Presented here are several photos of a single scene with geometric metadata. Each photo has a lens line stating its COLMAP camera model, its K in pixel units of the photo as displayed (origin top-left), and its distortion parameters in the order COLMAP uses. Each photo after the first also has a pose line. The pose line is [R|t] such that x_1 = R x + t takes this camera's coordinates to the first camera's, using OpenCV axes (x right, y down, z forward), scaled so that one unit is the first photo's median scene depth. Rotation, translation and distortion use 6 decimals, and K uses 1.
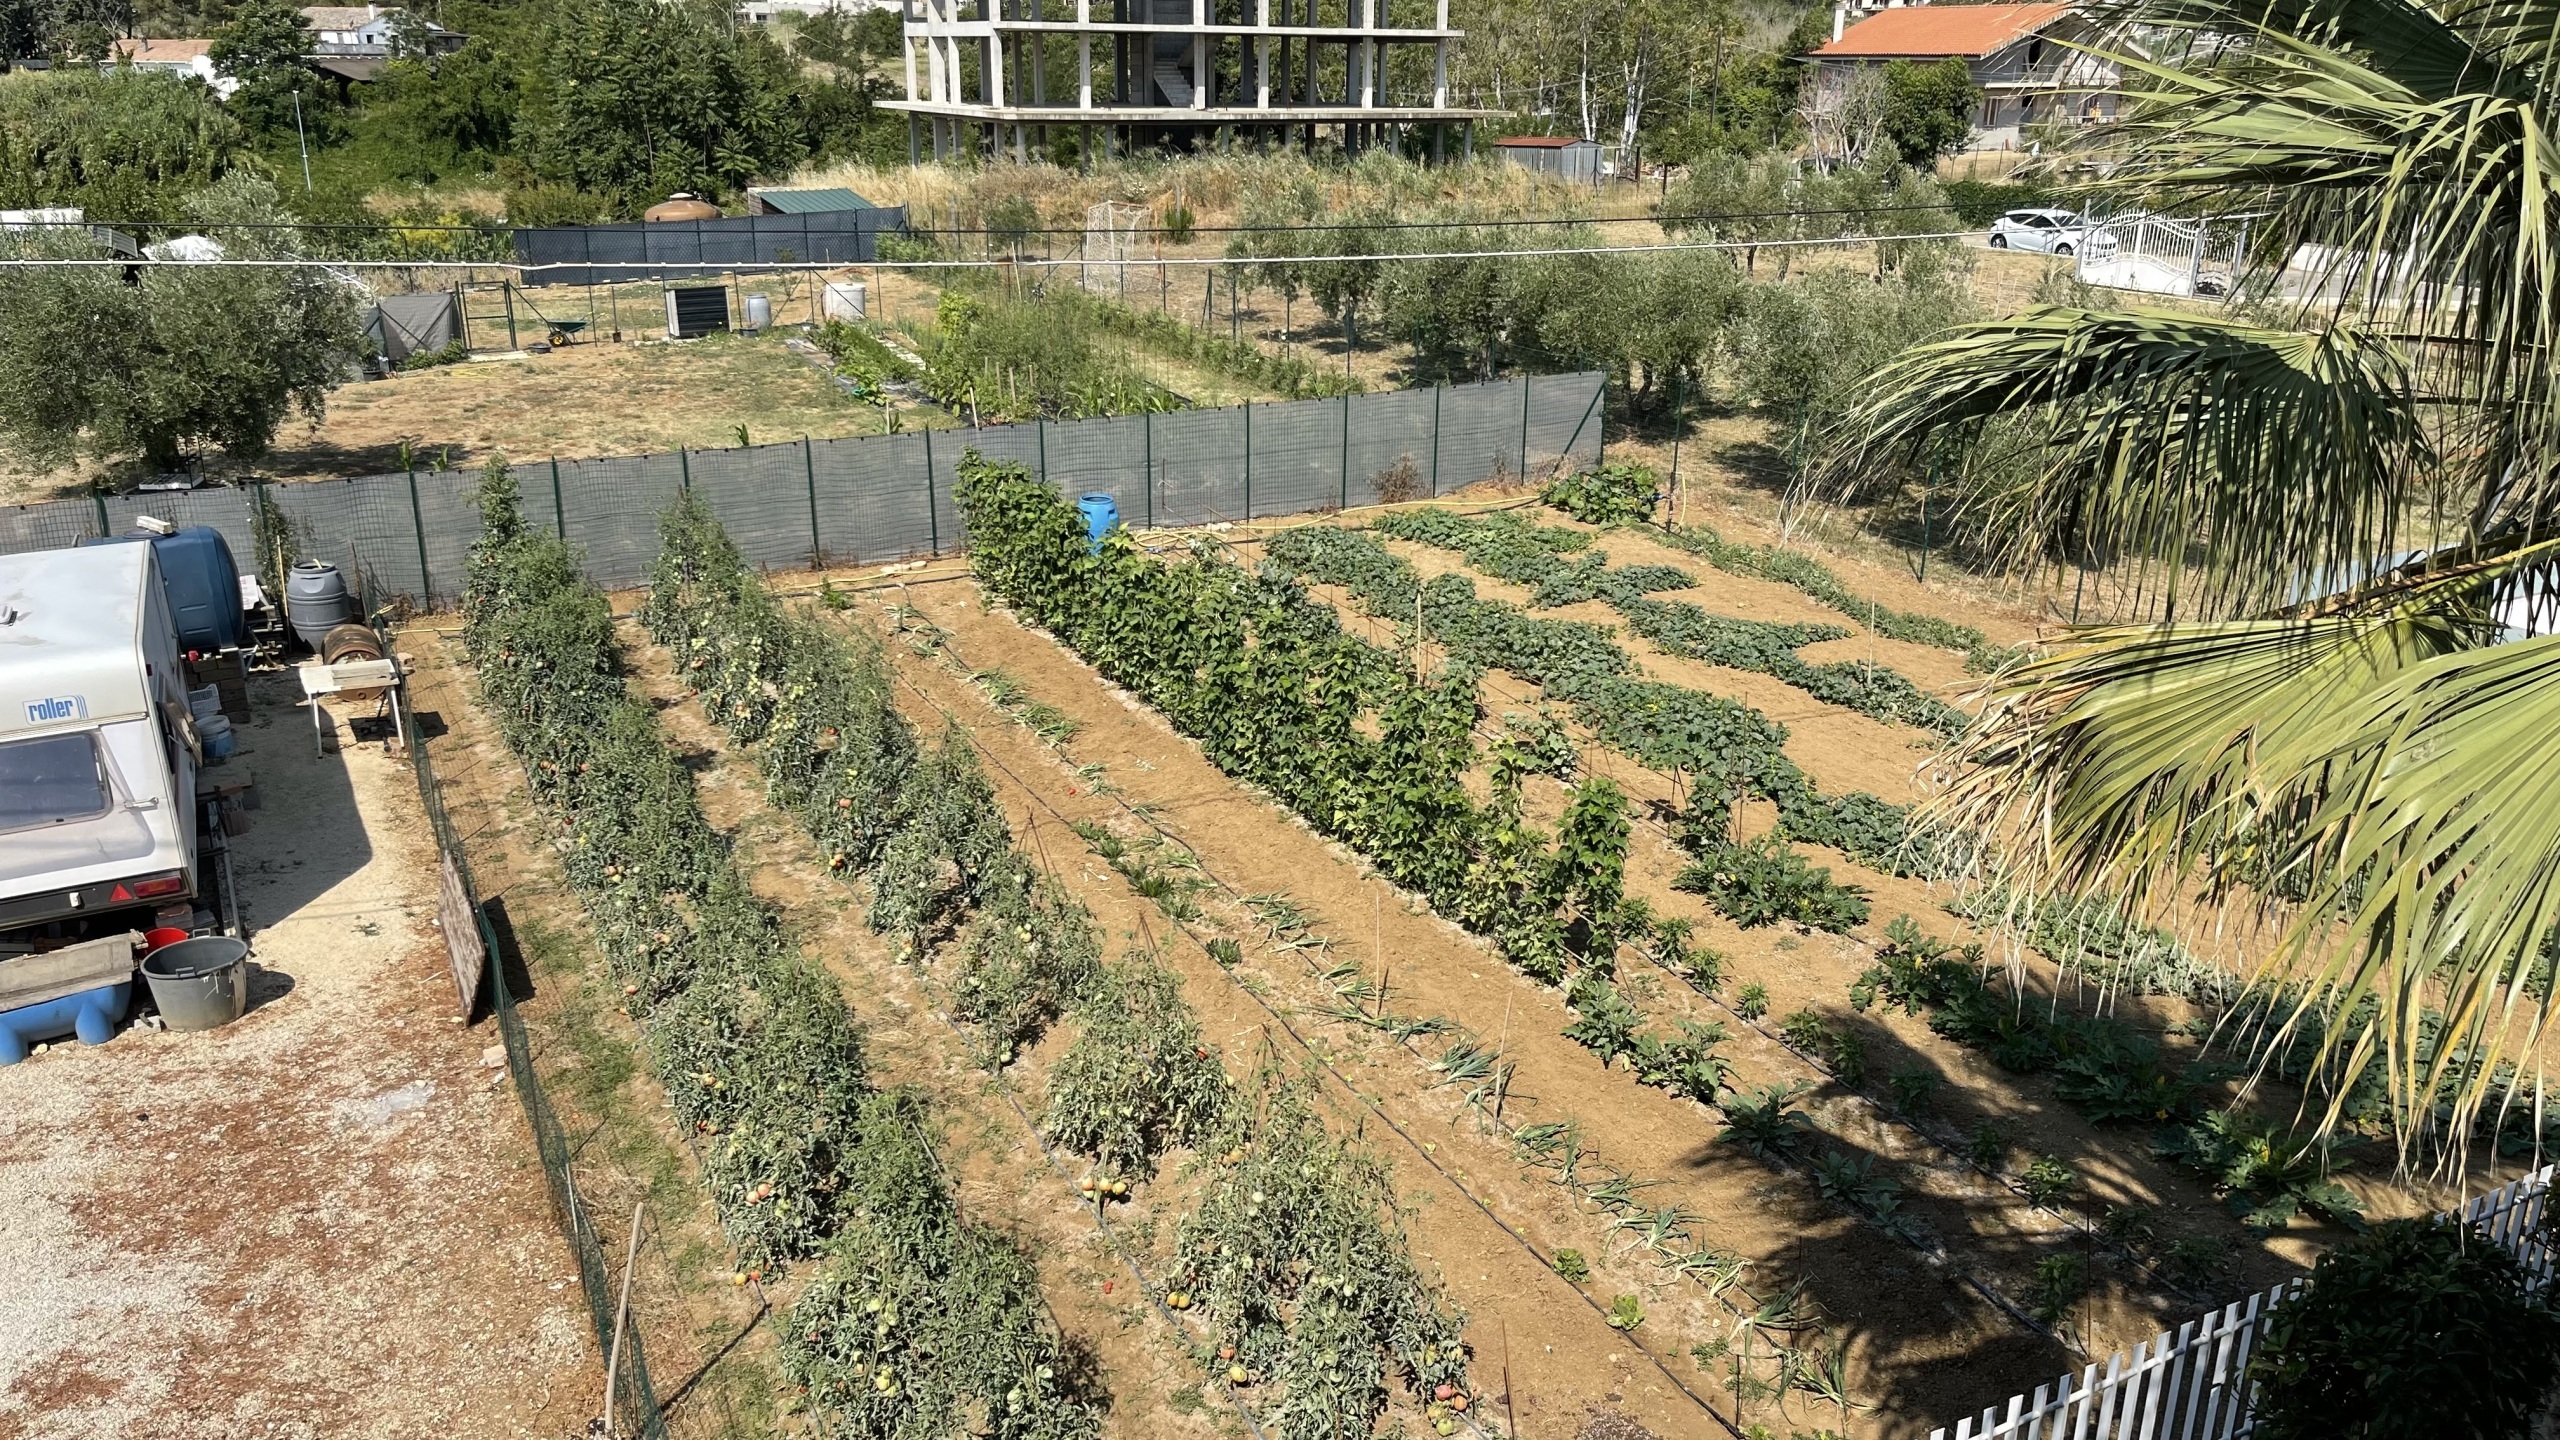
lens RADIAL K [[1930.4, 0, 1294.7], [0, 1930.4, 741.9], [0, 0, 1]] dist [0.073321, -0.095315]
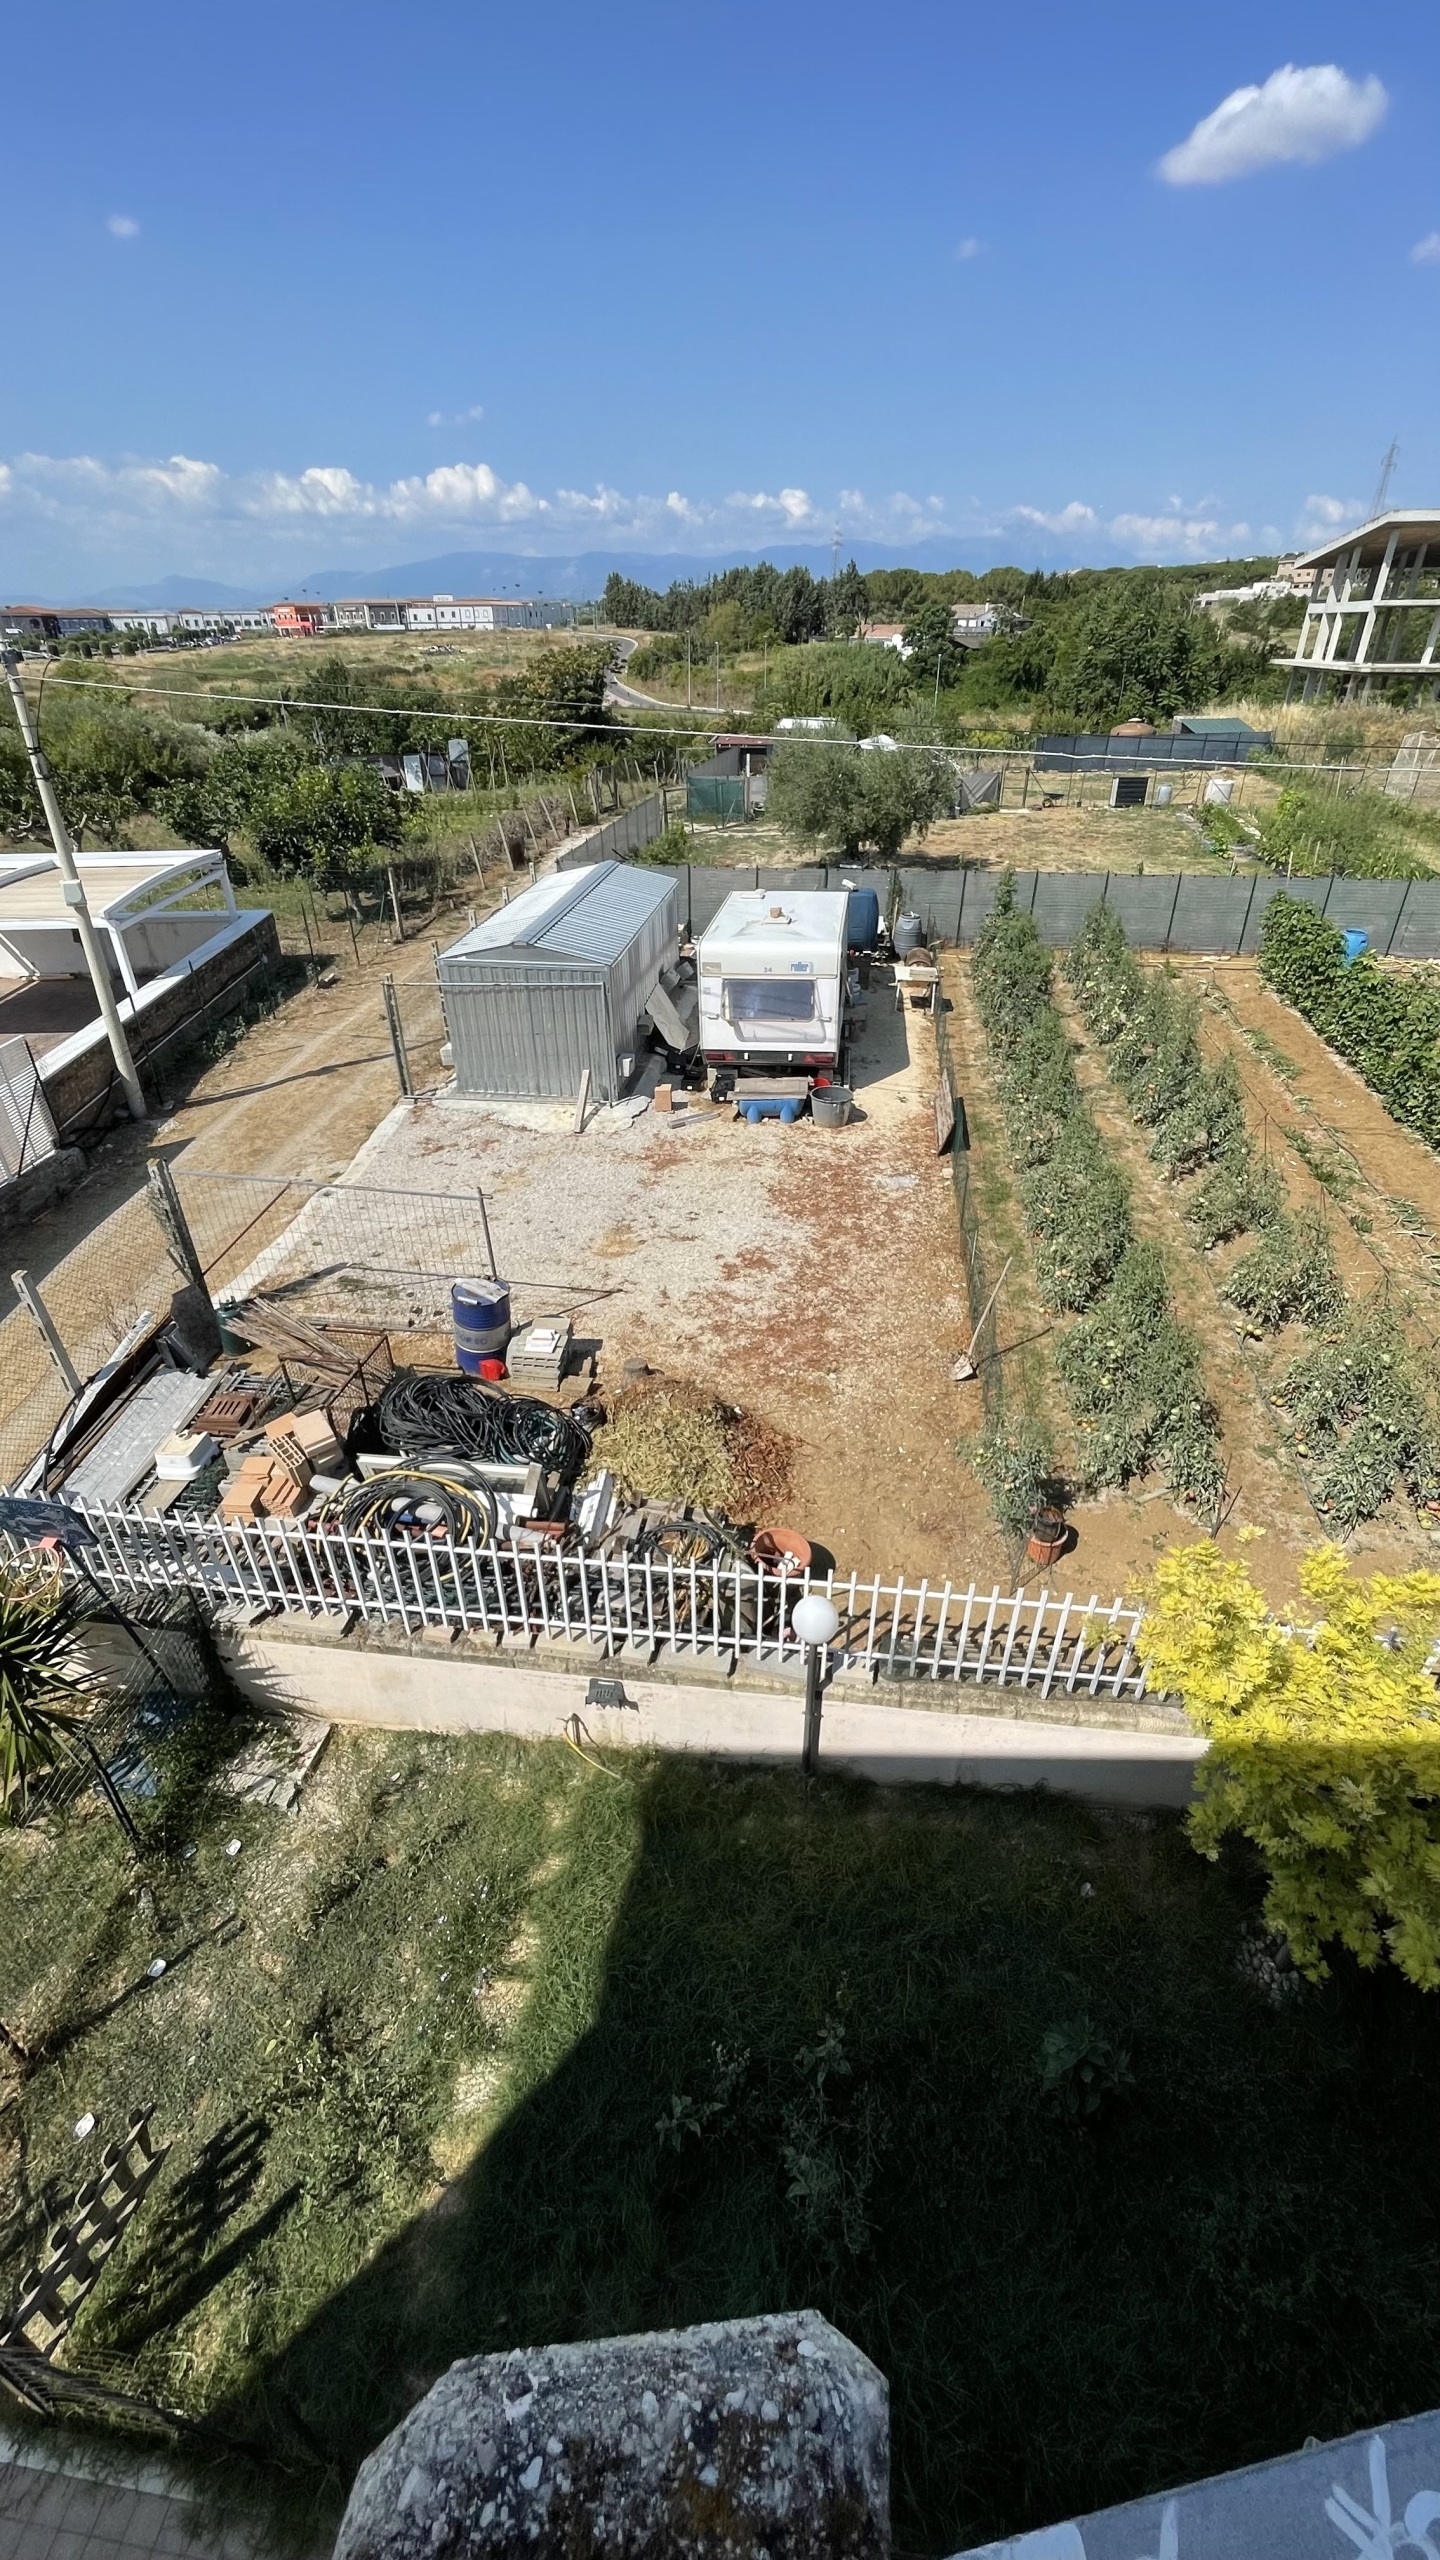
lens RADIAL K [[1040.6, 0, 717.3], [0, 1040.6, 1270.6], [0, 0, 1]] dist [-0.005634, 0.001759]
pose [[0.808486, 0.297865, -0.507569, -0.017176], [-0.183026, 0.946948, 0.264179, 0.011314], [0.559331, -0.120687, 0.820112, -0.032993]]
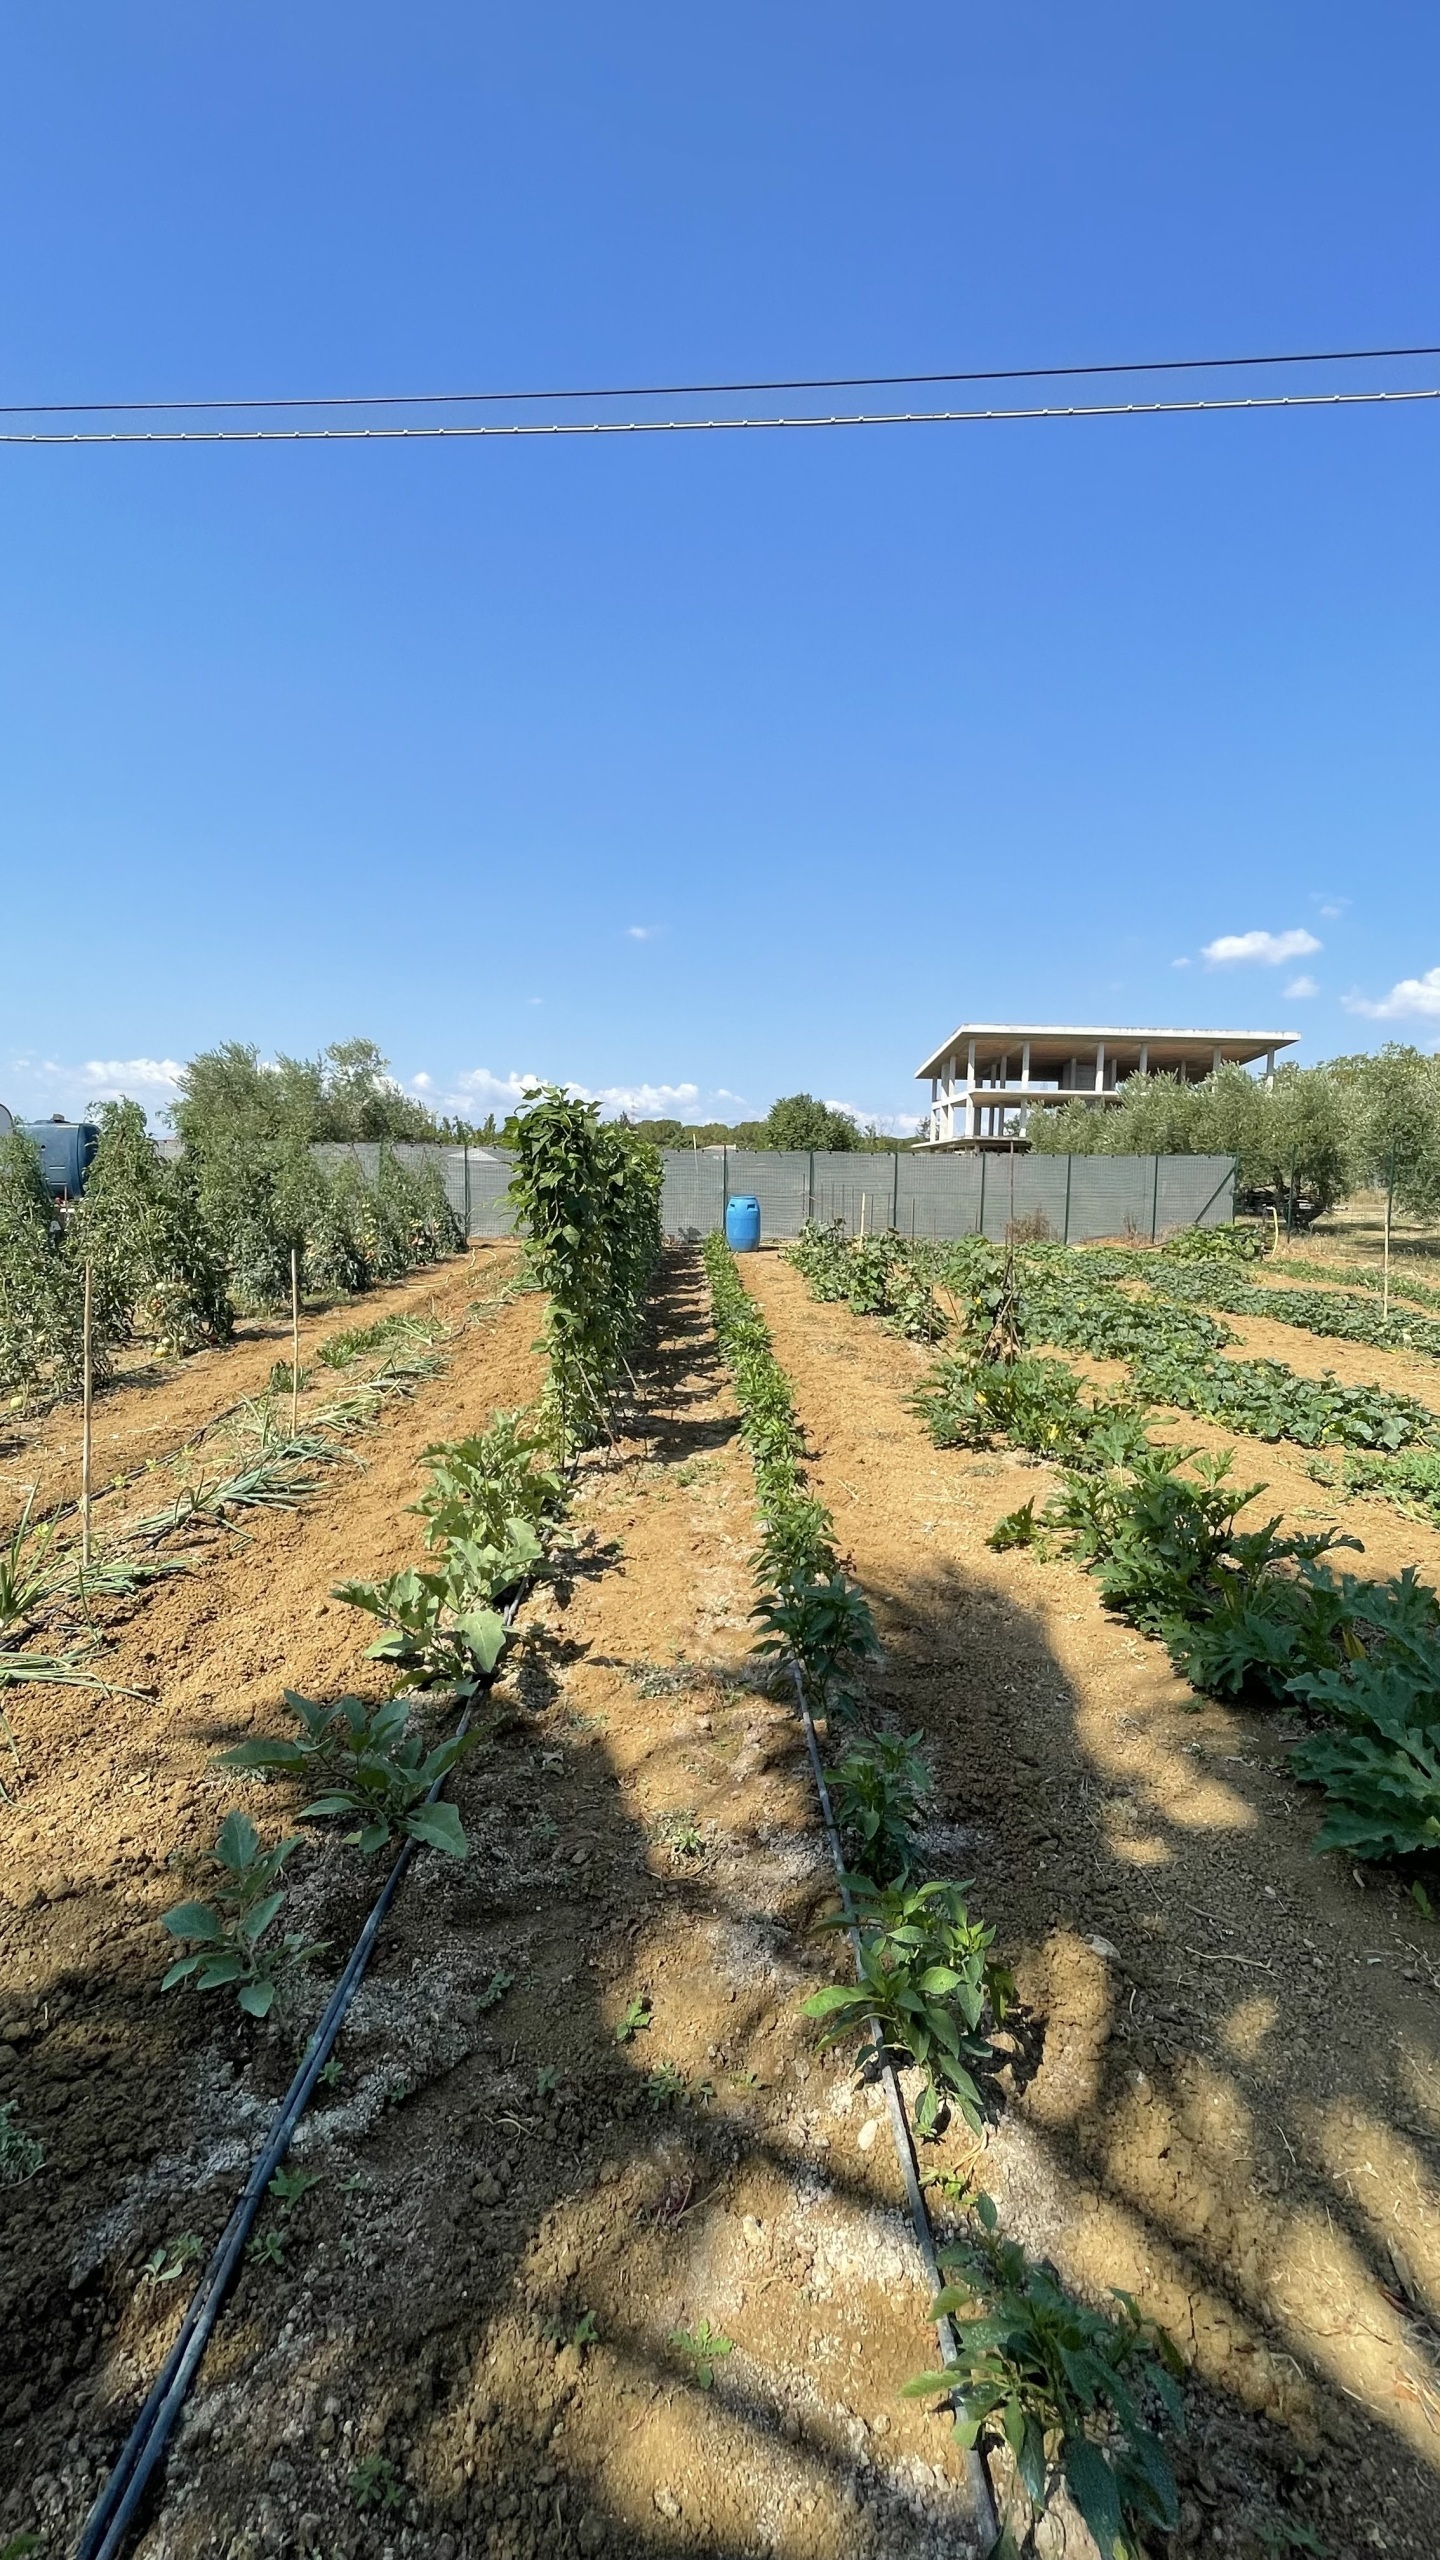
lens RADIAL K [[1040.6, 0, 738.5], [0, 1040.6, 1272.4], [0, 0, 1]] dist [-0.005634, 0.001759]
pose [[0.894884, 0.042950, -0.444228, 0.304638], [-0.160369, 0.959825, -0.230258, 0.120007], [0.416491, 0.277294, 0.865819, 0.610394]]
